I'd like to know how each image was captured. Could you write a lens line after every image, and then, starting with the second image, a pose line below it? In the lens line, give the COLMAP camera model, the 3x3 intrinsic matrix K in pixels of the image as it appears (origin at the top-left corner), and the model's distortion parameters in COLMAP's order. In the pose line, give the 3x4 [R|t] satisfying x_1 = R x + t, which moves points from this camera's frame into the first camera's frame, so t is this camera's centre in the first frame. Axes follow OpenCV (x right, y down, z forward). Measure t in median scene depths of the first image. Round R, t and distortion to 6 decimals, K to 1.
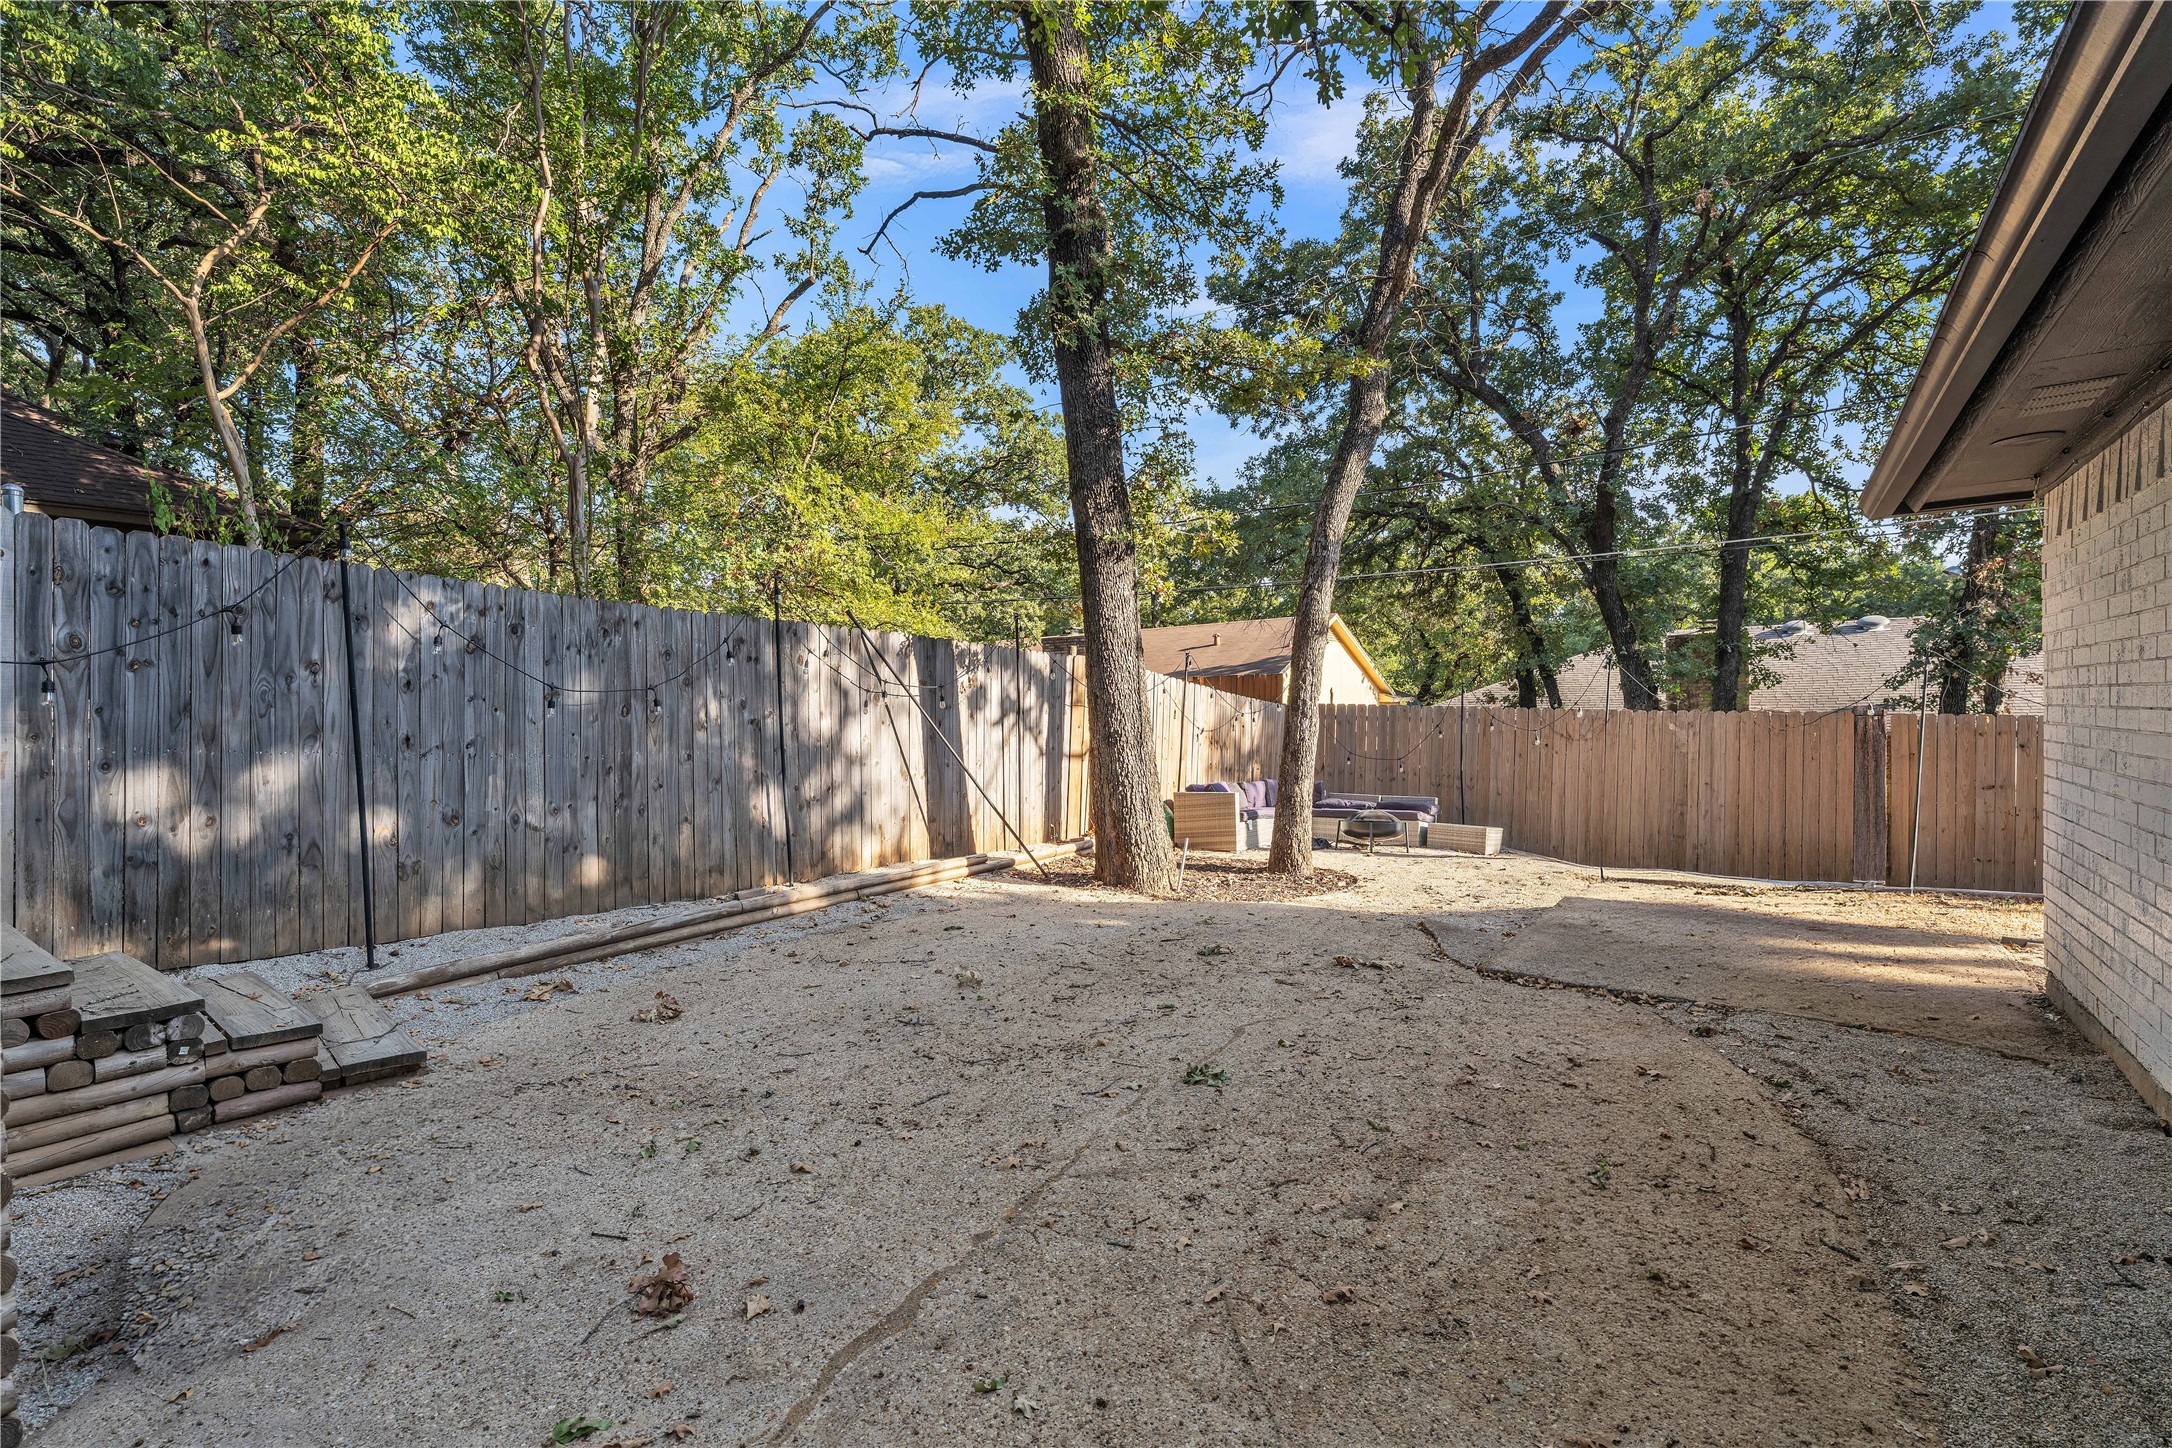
lens RADIAL K [[768.4, 0, 1071.4], [0, 768.4, 721.8], [0, 0, 1]] dist [-0.000442, -0.000027]
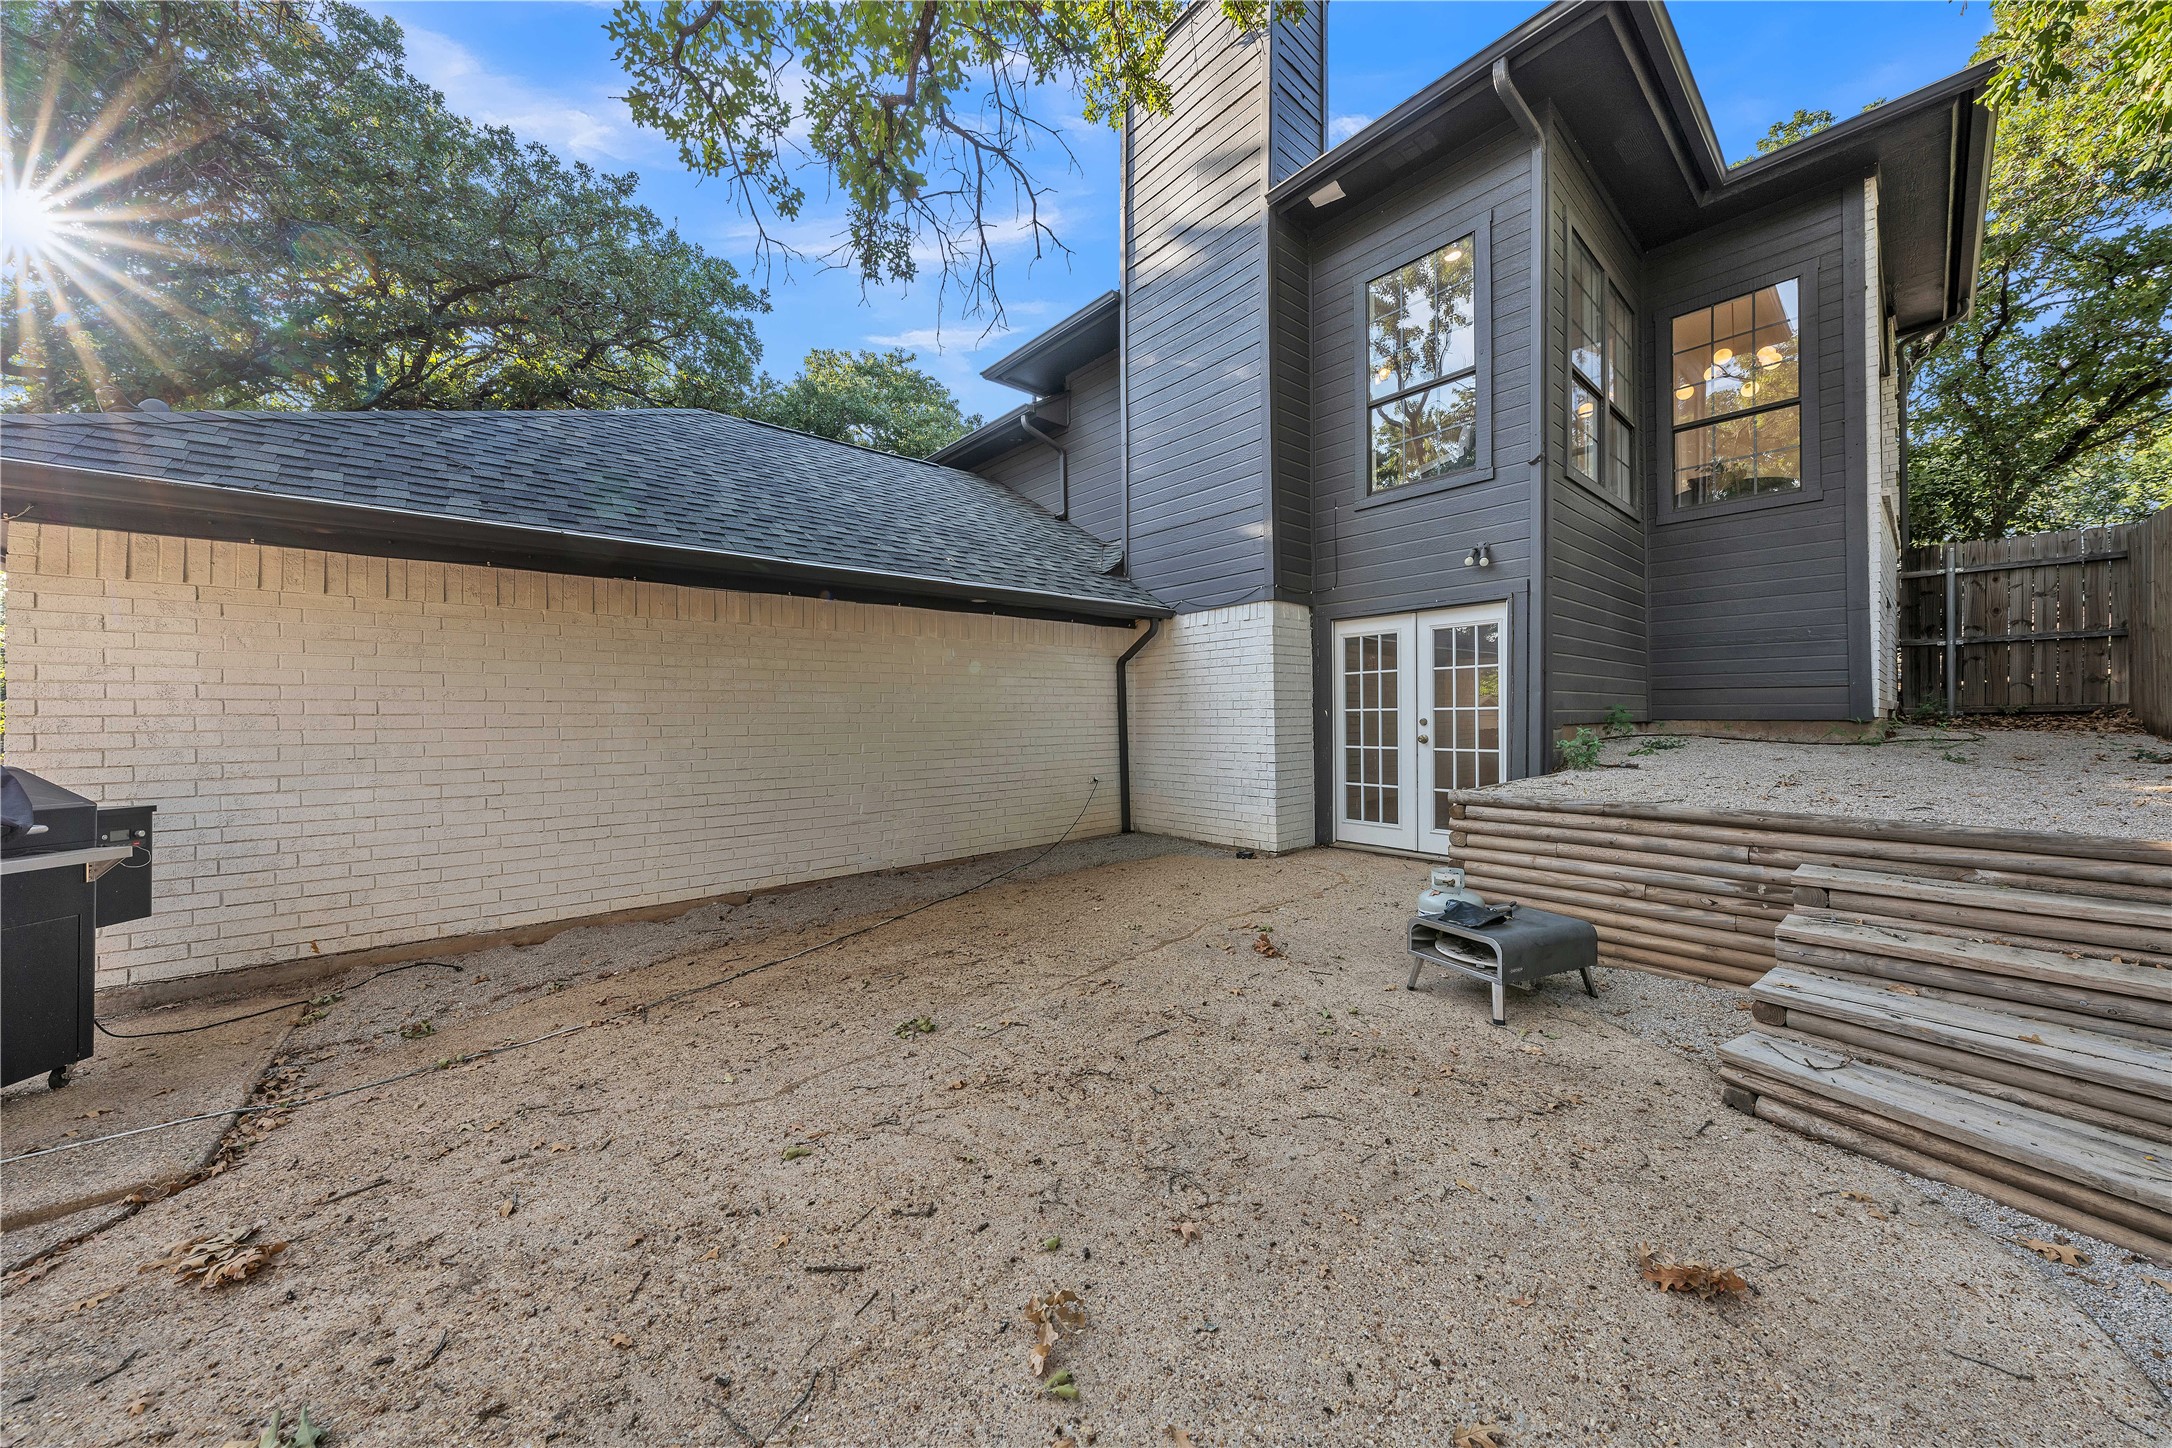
lens RADIAL K [[768.4, 0, 1071.4], [0, 768.4, 721.8], [0, 0, 1]] dist [-0.000442, -0.000027]
pose [[-0.955406, 0.031413, 0.293621, -0.410662], [0.033939, 0.999418, 0.003512, 0.011180], [-0.293339, 0.013321, -0.955916, 2.091159]]
